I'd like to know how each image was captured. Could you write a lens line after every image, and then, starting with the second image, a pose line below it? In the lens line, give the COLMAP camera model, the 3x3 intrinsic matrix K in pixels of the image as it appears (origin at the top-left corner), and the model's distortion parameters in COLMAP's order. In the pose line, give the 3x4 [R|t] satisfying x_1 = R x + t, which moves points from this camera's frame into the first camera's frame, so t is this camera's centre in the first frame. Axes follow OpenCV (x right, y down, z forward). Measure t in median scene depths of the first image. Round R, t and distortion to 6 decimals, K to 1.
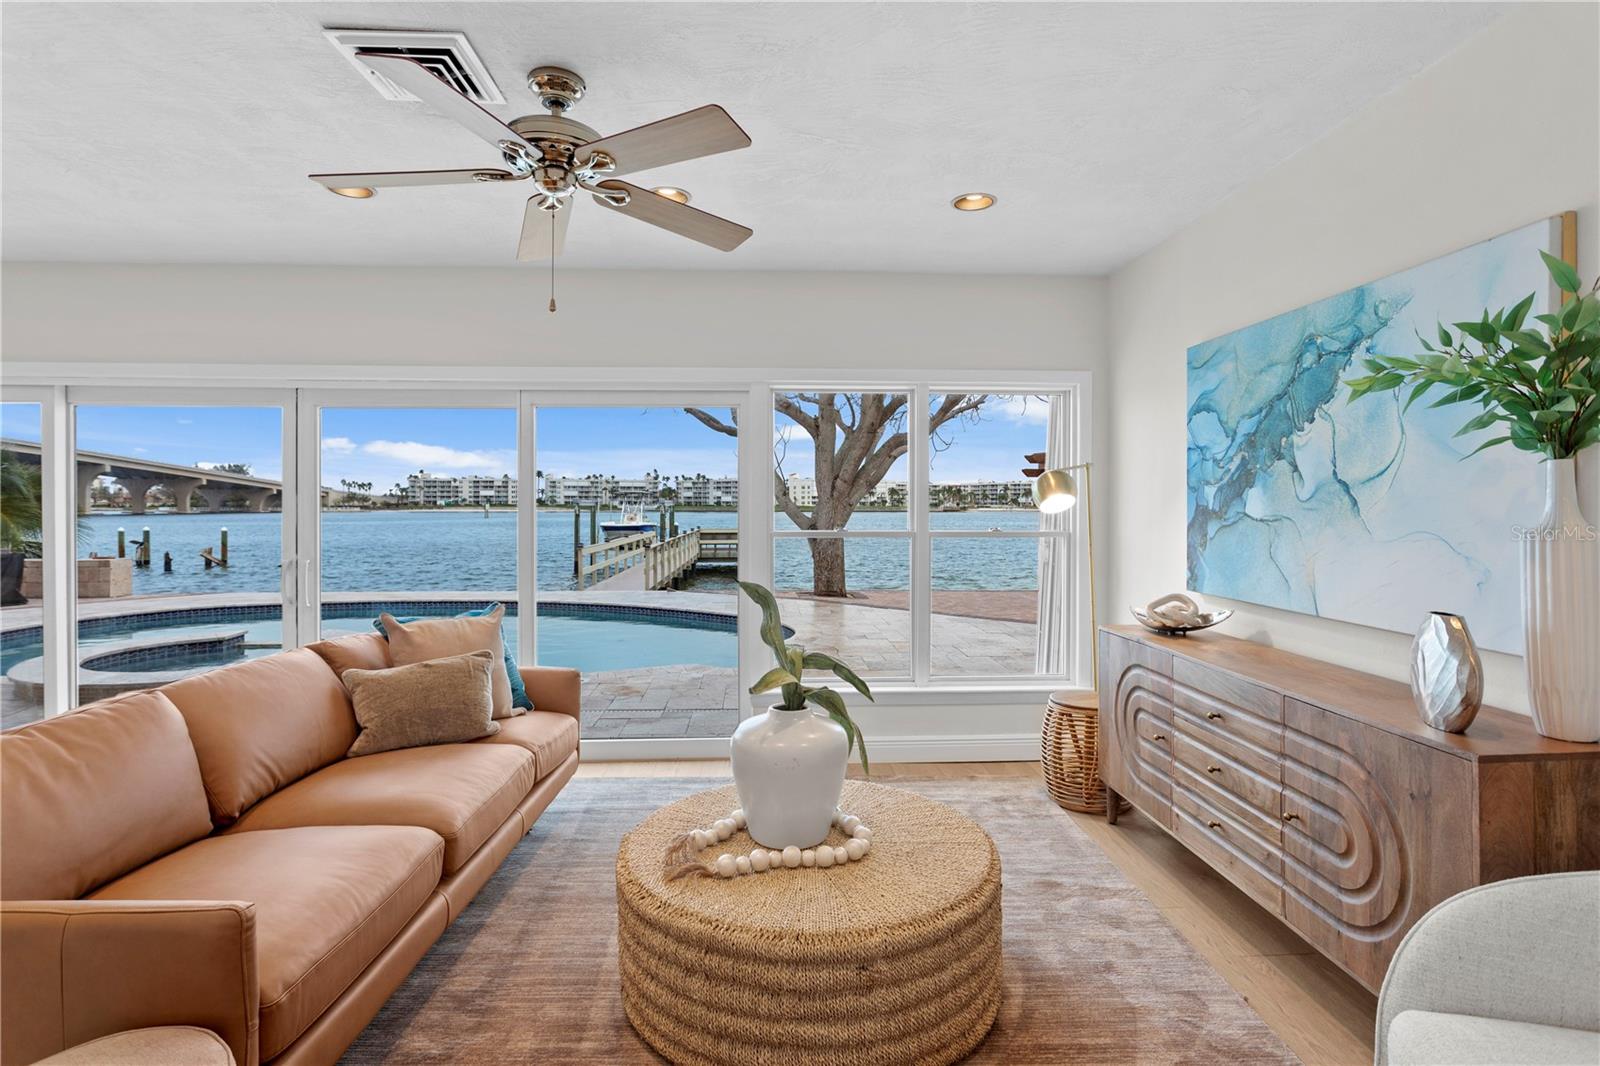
lens RADIAL K [[795.6, 0, 797.0], [0, 795.6, 508.2], [0, 0, 1]] dist [-0.018985, 0.011430]
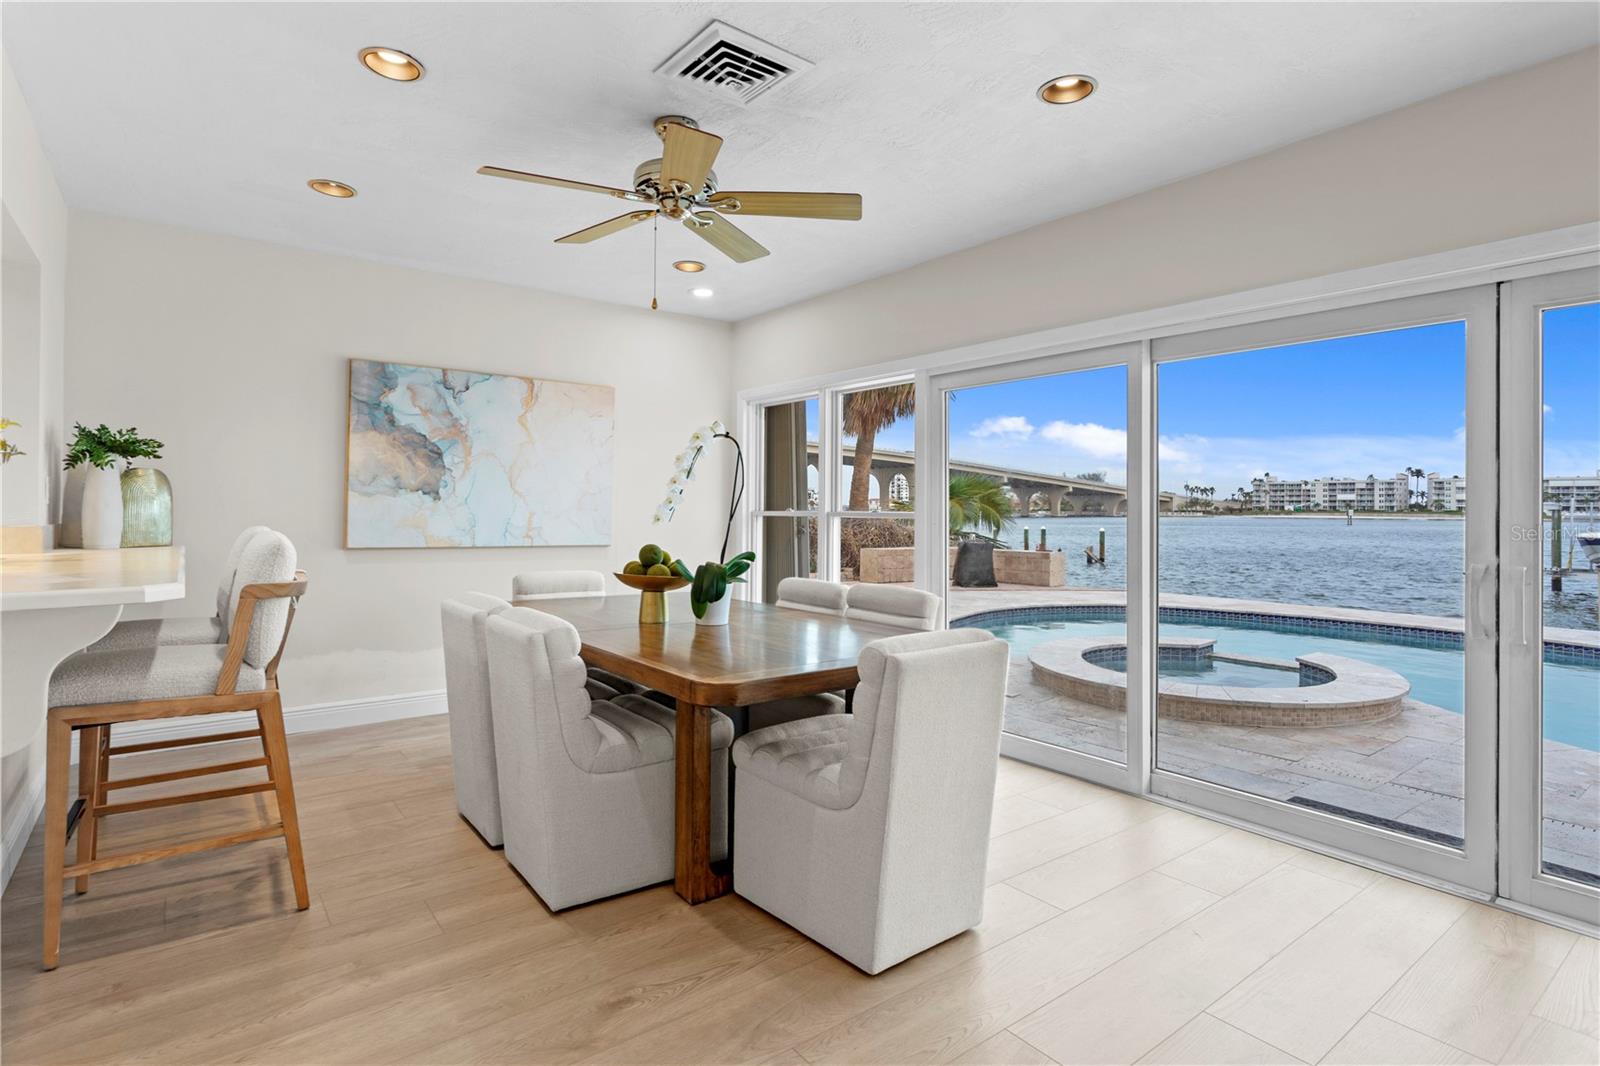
lens RADIAL K [[807.4, 0, 788.9], [0, 807.4, 506.8], [0, 0, 1]] dist [-0.020550, 0.010700]
pose [[0.559203, 0.000781, -0.829031, -0.611122], [-0.007750, 0.999961, -0.004285, 0.038695], [0.828995, 0.008821, 0.559187, 0.294113]]
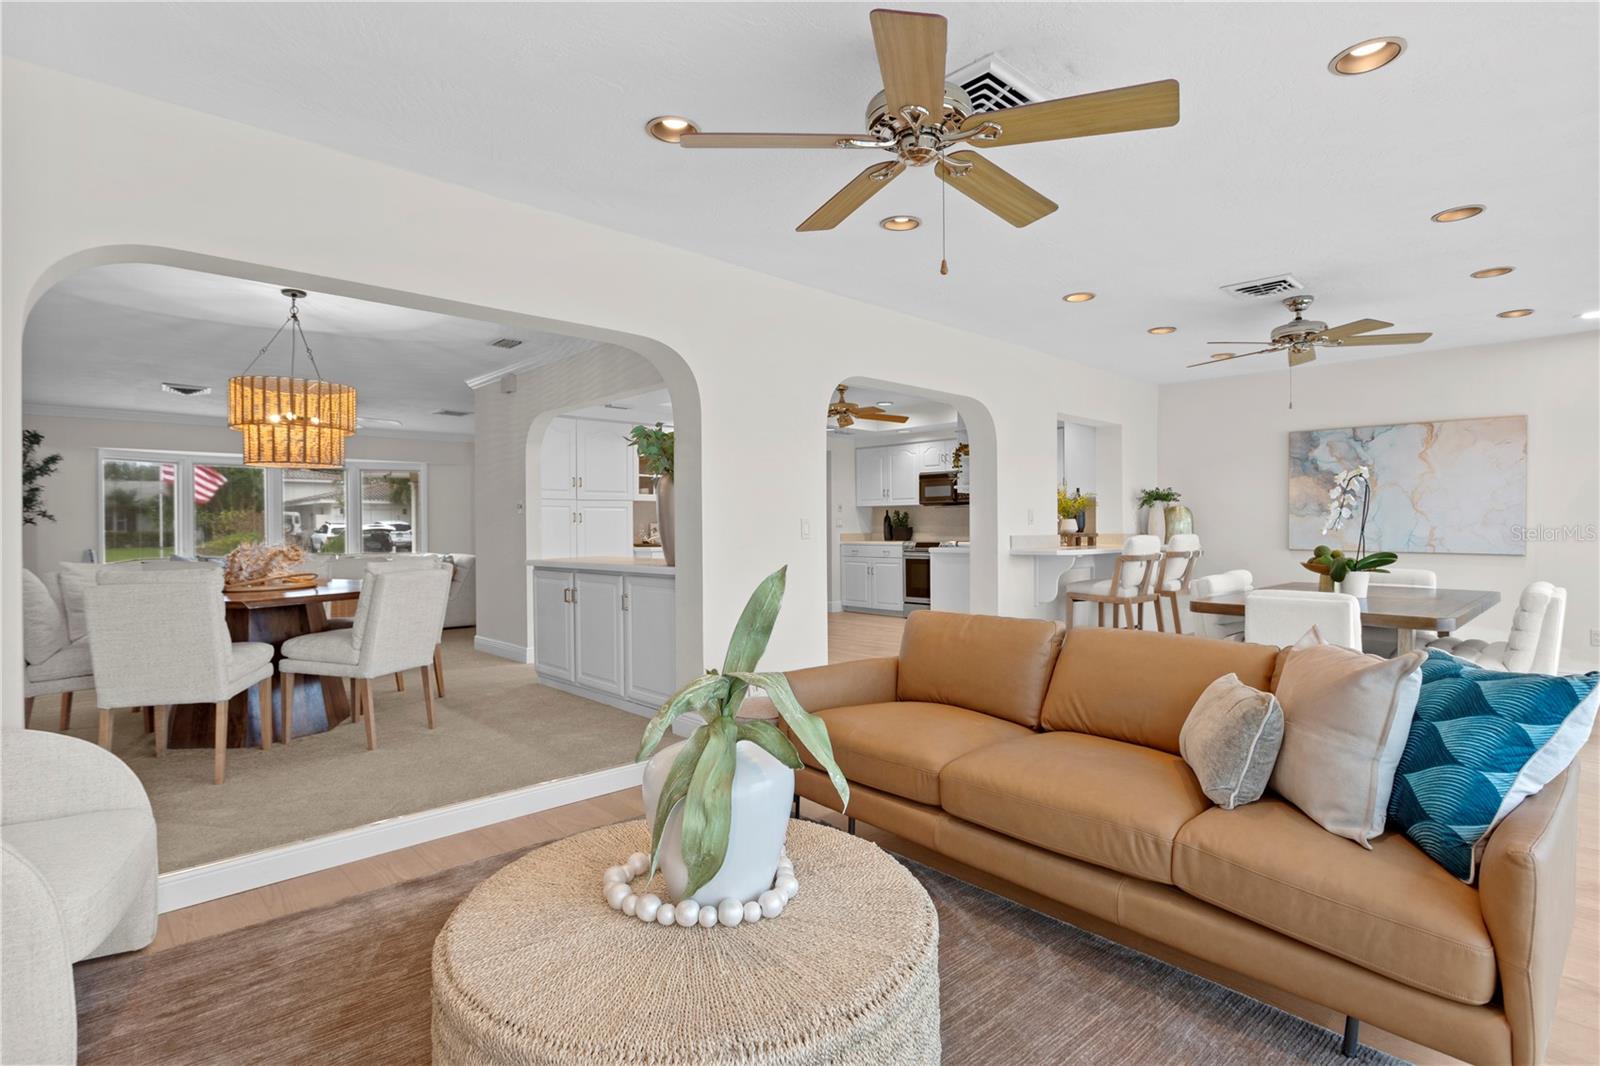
lens RADIAL K [[787.2, 0, 801.3], [0, 787.2, 528.7], [0, 0, 1]] dist [-0.019094, 0.010512]
pose [[-0.758279, 0.006440, -0.651898, 0.340318], [0.005052, 0.999979, 0.004003, 0.036174], [0.651910, -0.000258, -0.758296, 1.273176]]
